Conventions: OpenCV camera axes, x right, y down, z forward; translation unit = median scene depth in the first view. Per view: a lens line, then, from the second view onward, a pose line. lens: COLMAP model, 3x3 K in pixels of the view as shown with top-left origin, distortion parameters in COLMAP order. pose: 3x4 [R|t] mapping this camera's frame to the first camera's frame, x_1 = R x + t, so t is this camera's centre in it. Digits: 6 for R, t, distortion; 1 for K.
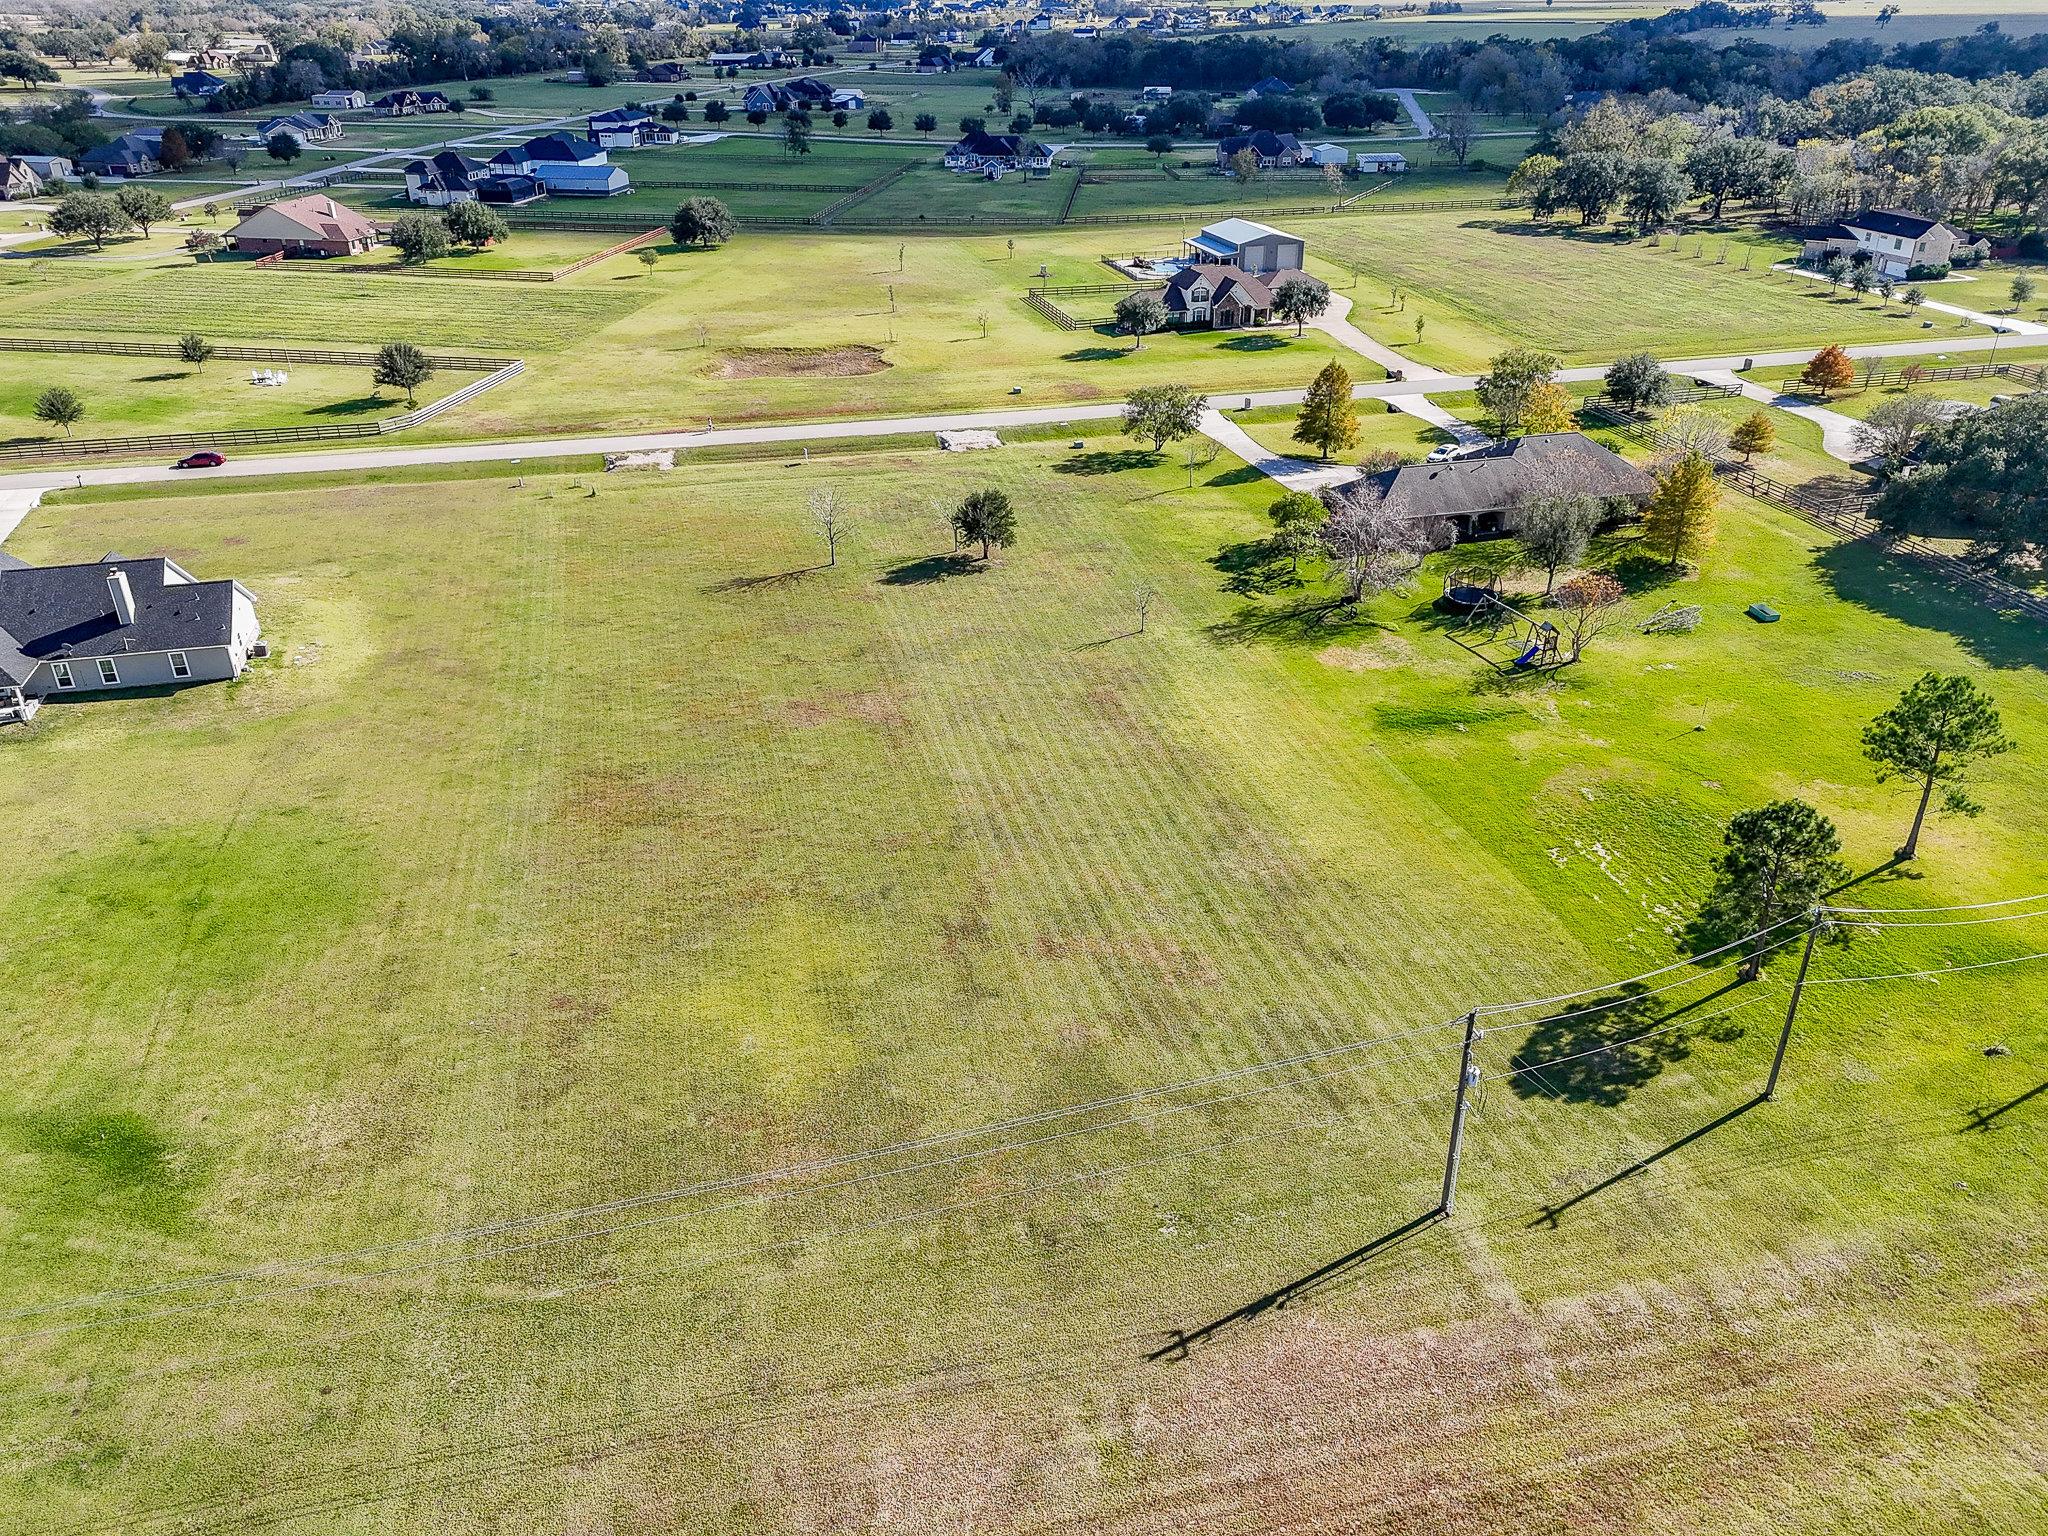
lens RADIAL K [[1480.1, 0, 1024.8], [0, 1480.1, 804.1], [0, 0, 1]] dist [0.068848, -0.050489]
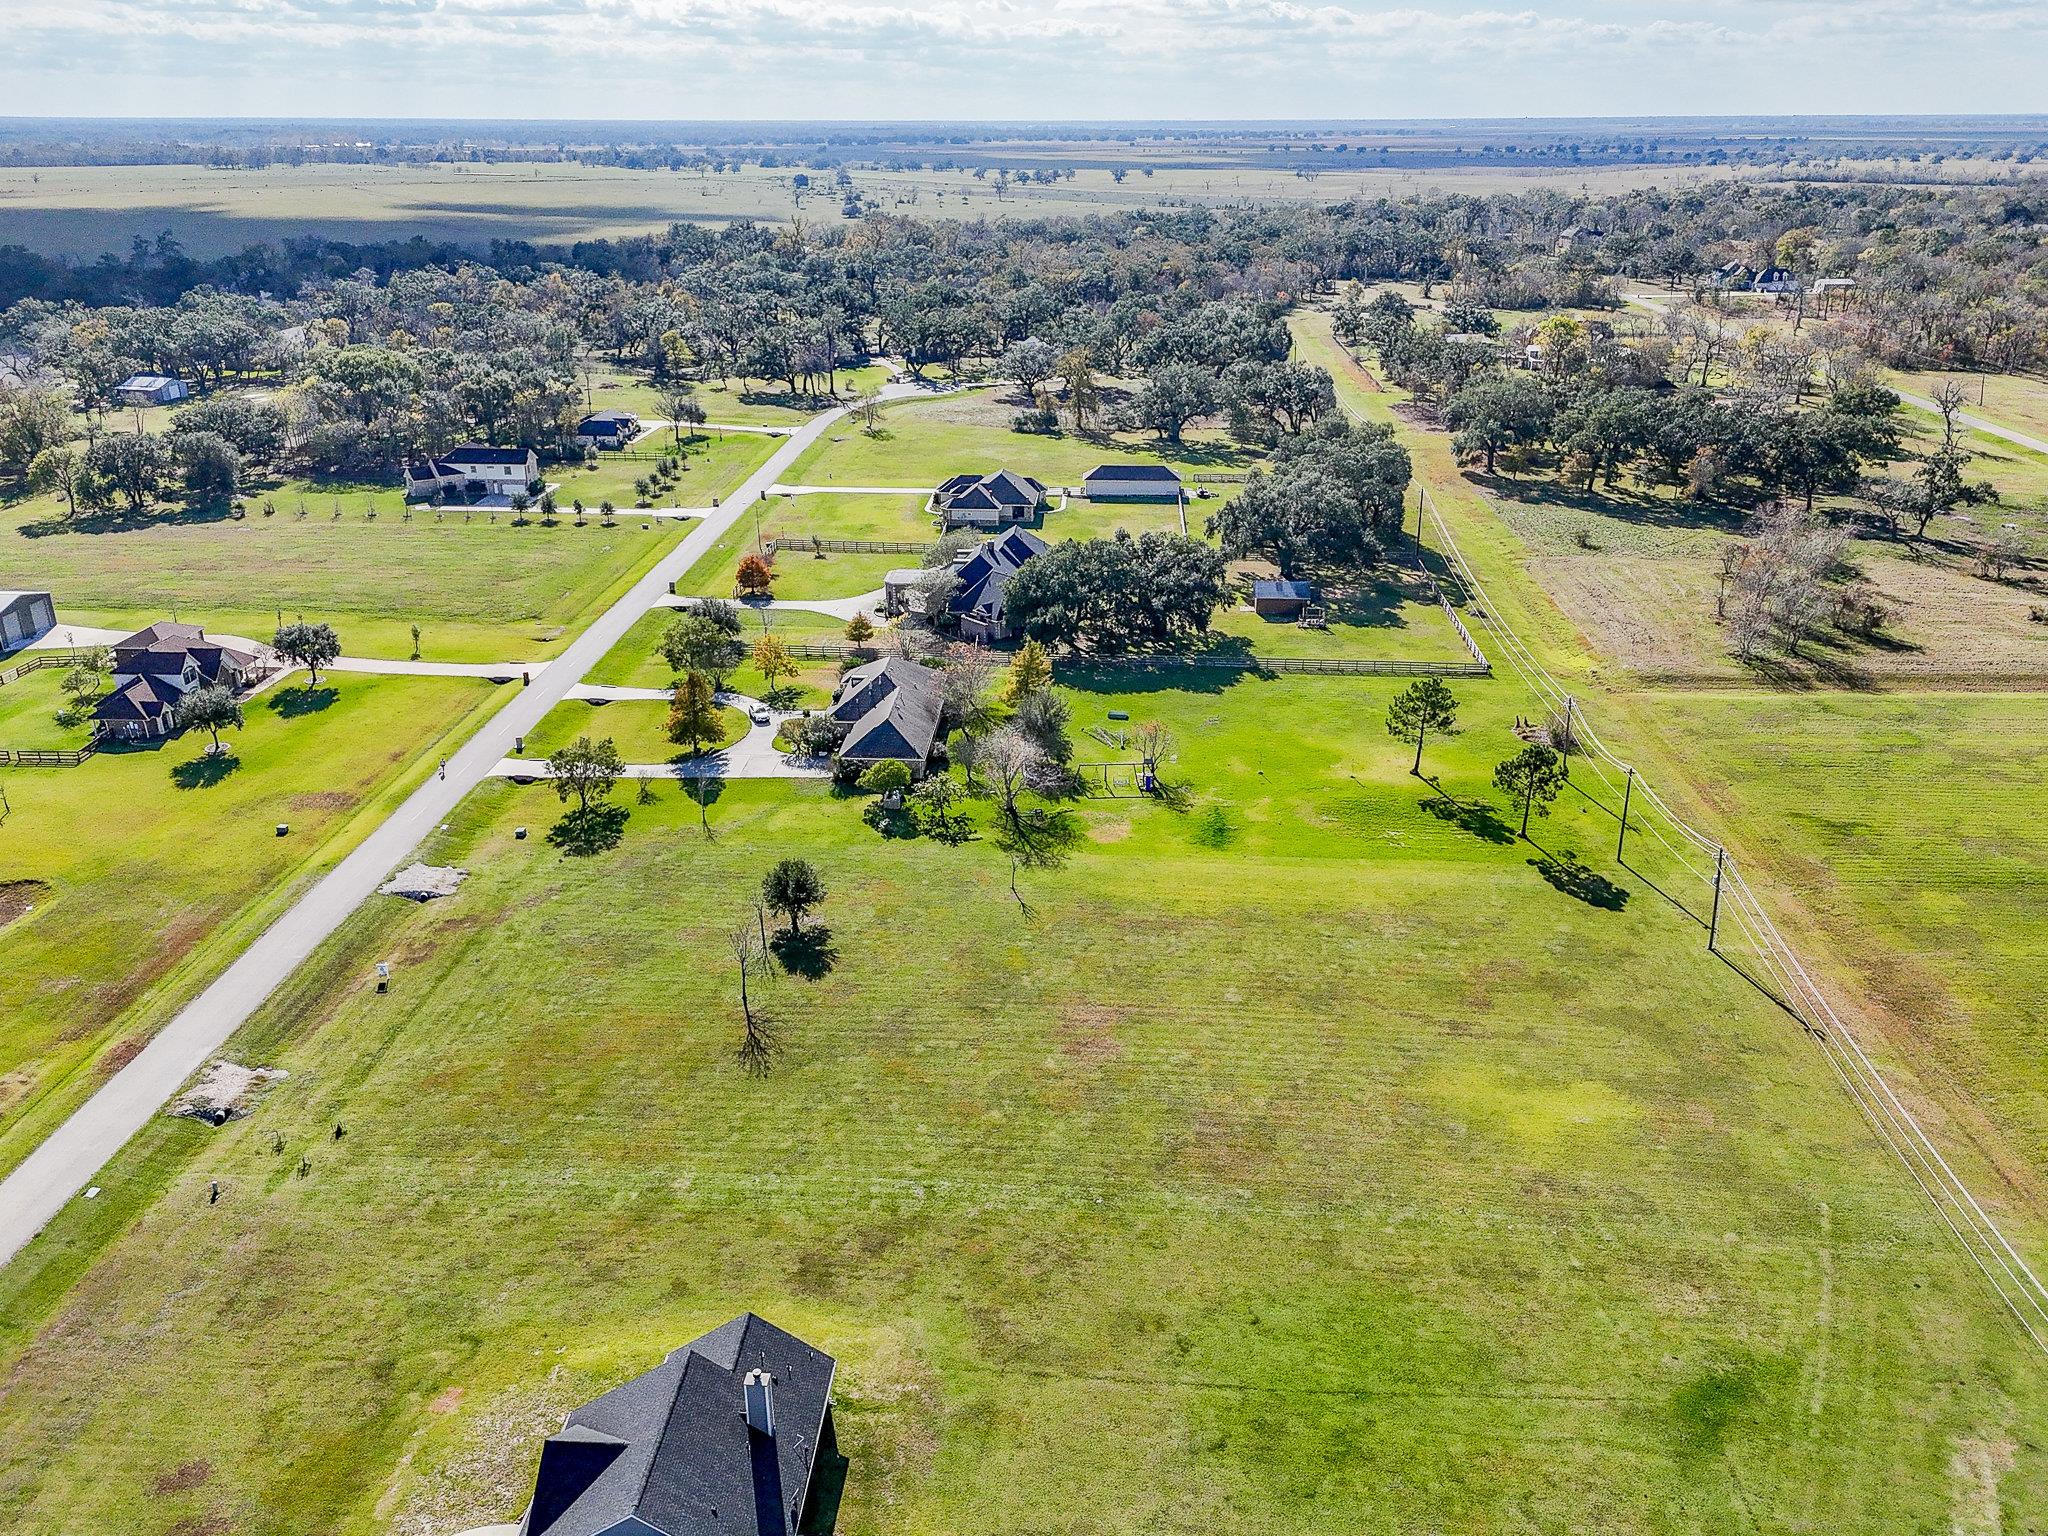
lens RADIAL K [[1551.4, 0, 1024.0], [0, 1551.4, 768.0], [0, 0, 1]] dist [0.076184, -0.078186]
pose [[0.307432, -0.361014, 0.880429, -0.754166], [0.464064, 0.864634, 0.192493, -0.332217], [-0.830741, 0.349396, 0.433350, 0.298386]]
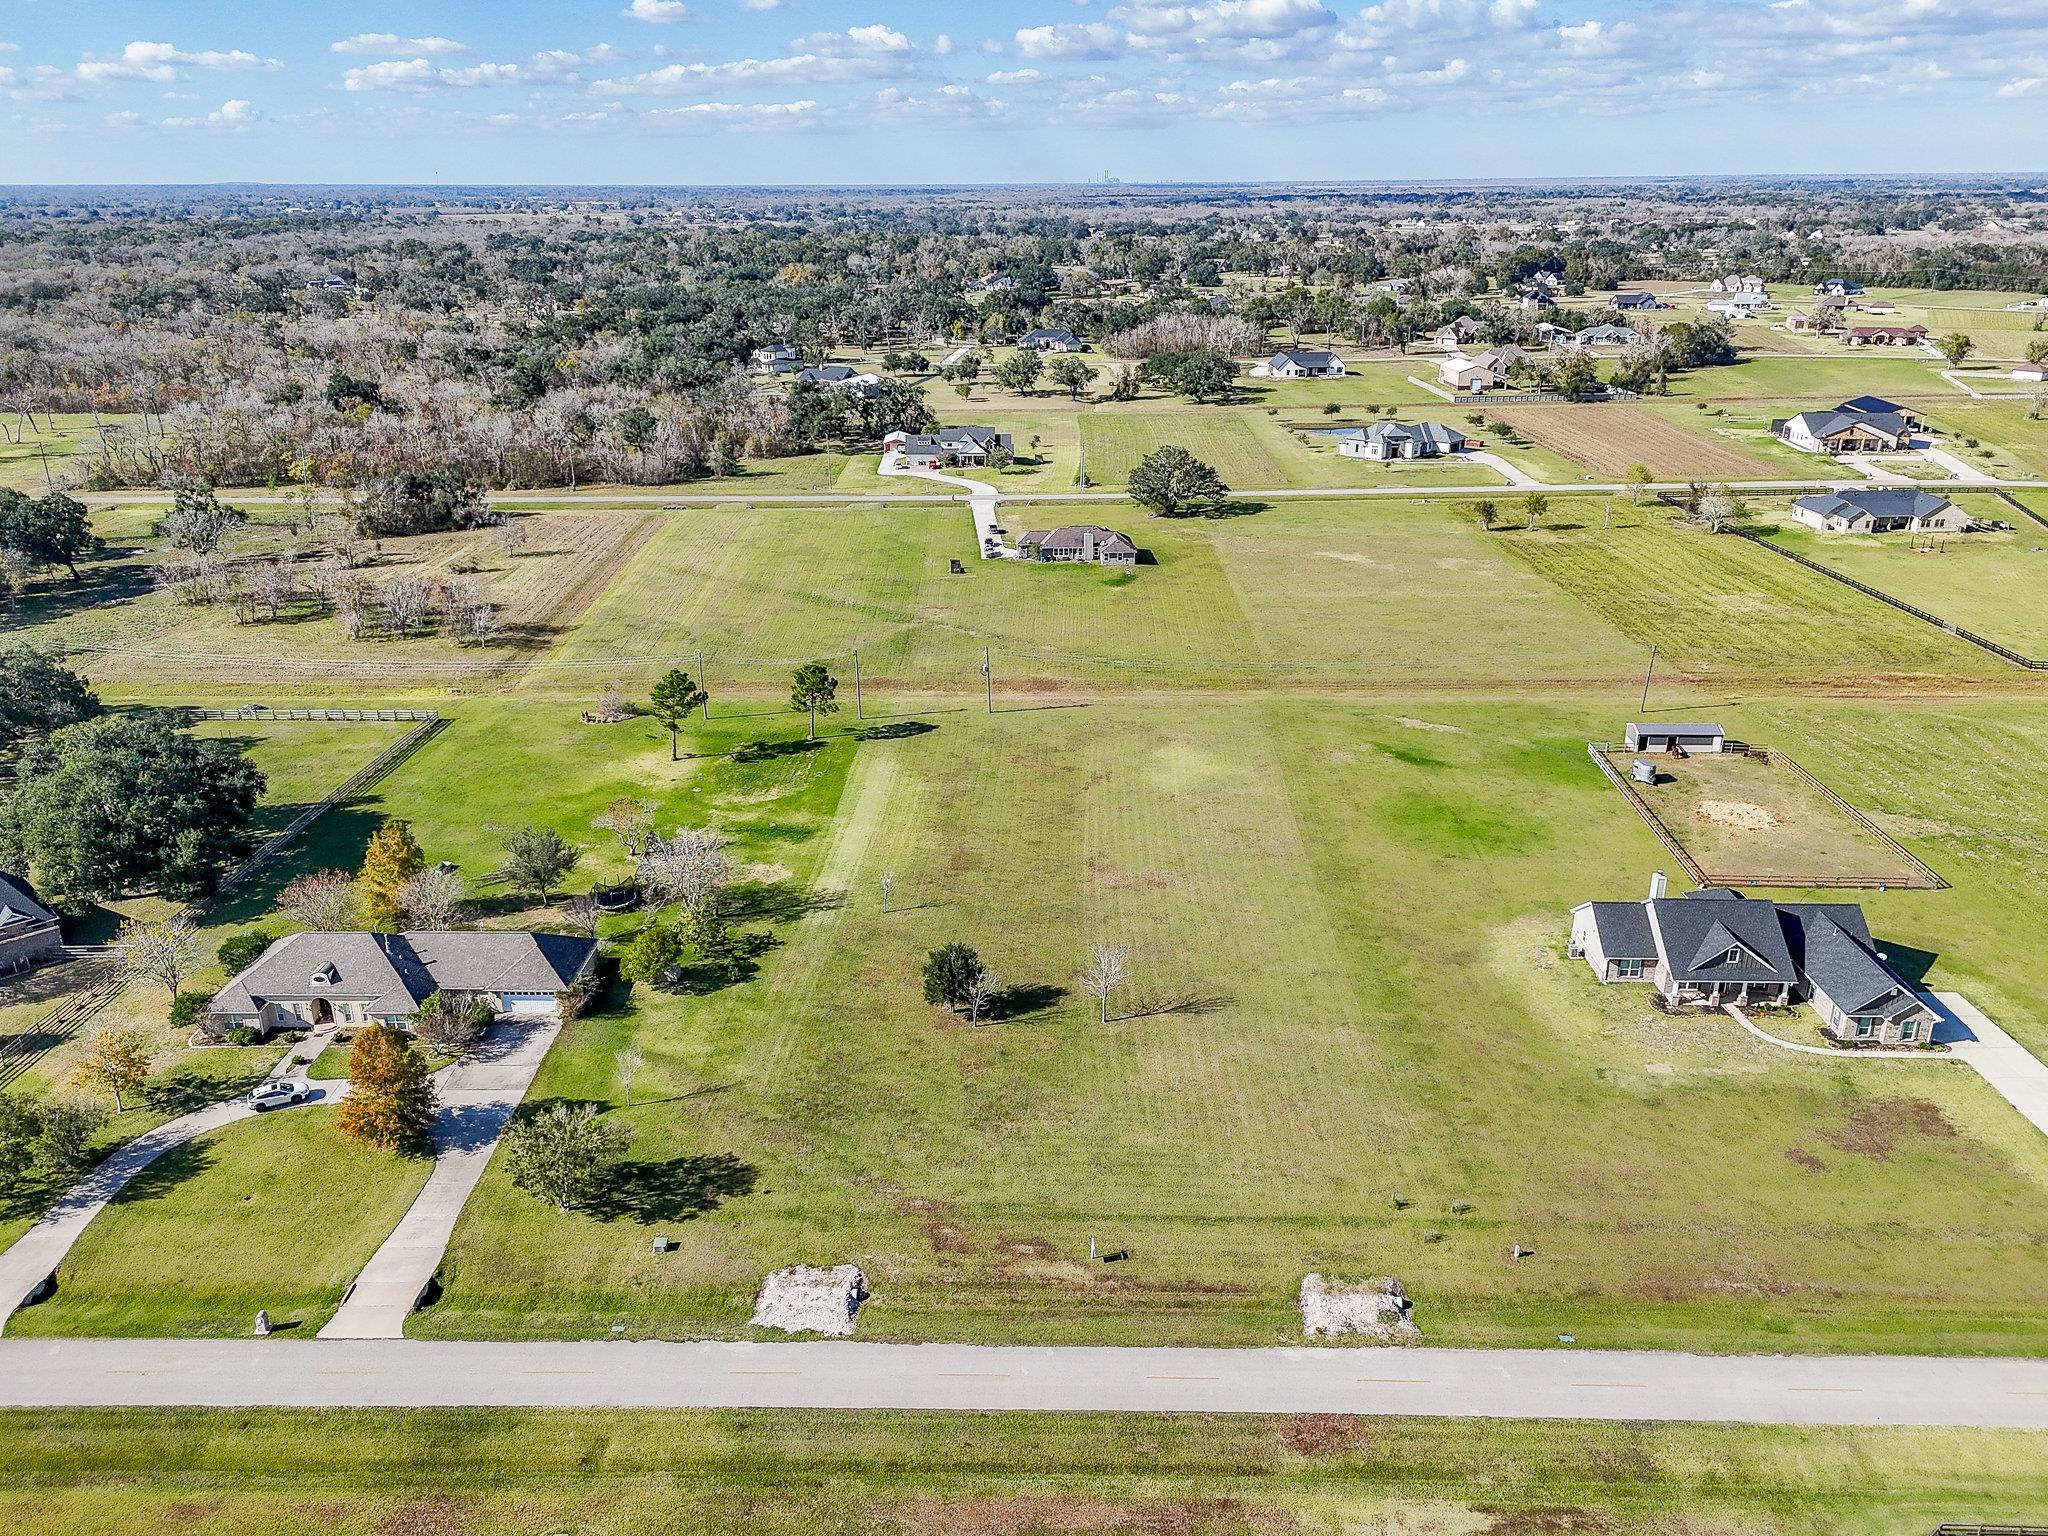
lens RADIAL K [[1517.7, 0, 1021.1], [0, 1517.7, 776.0], [0, 0, 1]] dist [0.073242, -0.062422]
pose [[-0.962086, -0.089565, 0.257620, -0.268368], [0.141548, 0.643423, 0.752310, -0.864672], [-0.233139, 0.760253, -0.606351, 1.249304]]
